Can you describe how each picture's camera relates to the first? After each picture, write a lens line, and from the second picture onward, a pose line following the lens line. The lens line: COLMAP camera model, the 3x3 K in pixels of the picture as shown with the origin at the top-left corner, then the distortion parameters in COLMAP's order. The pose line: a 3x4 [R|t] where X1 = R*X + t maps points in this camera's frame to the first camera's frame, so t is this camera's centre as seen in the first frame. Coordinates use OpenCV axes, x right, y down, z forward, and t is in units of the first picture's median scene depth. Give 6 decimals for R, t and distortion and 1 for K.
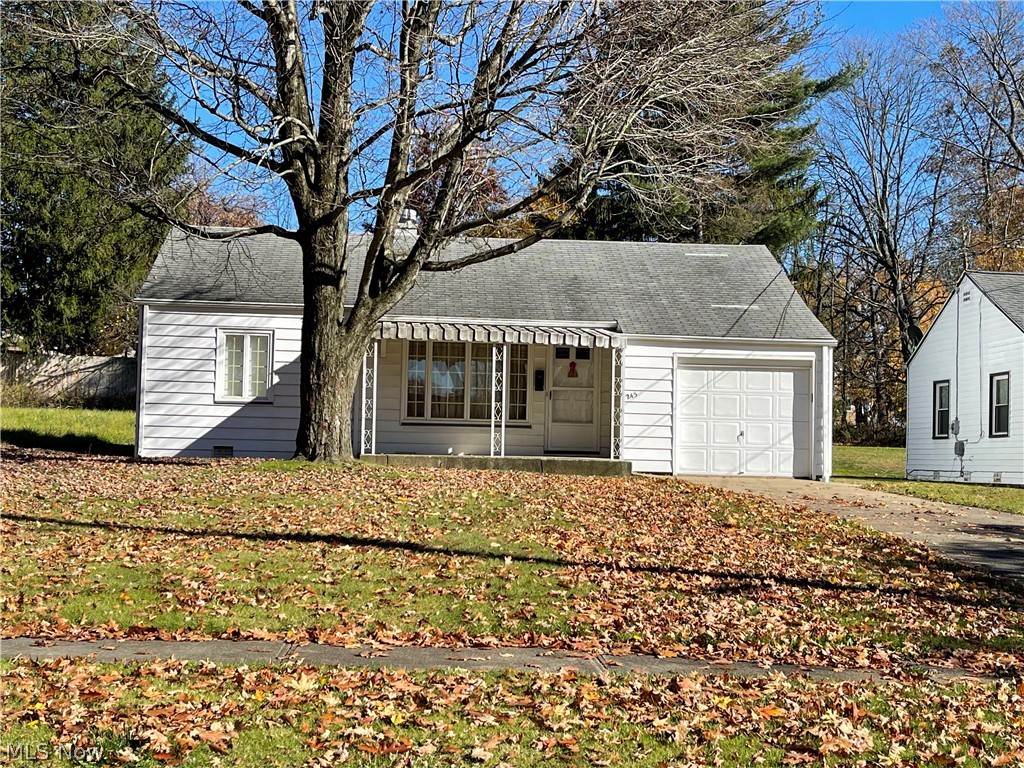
lens RADIAL K [[1482.1, 0, 512.3], [0, 1482.1, 384.7], [0, 0, 1]] dist [0.007256, 0.000000]
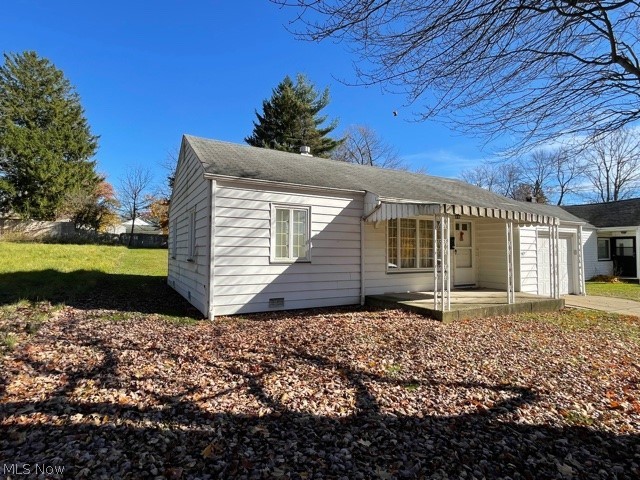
lens RADIAL K [[339.0, 0, 316.0], [0, 339.0, 237.1], [0, 0, 1]] dist [-0.002595, 0.000081]
pose [[0.912972, 0.001979, 0.408018, -0.280384], [-0.009032, 0.999841, 0.015360, -0.014469], [-0.407923, -0.017709, 0.912845, 0.726589]]
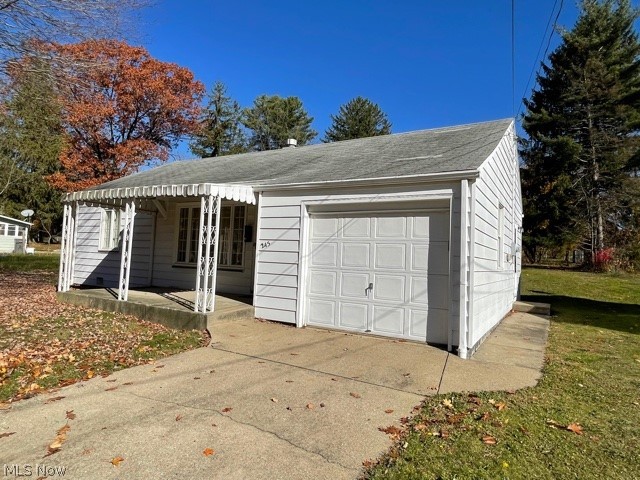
lens RADIAL K [[395.0, 0, 318.4], [0, 395.0, 241.1], [0, 0, 1]] dist [0.003330, 0.000360]
pose [[0.815683, -0.013294, -0.578347, 0.264123], [0.002856, 0.999816, -0.018954, 0.009804], [0.578492, 0.013808, 0.815571, 0.776245]]
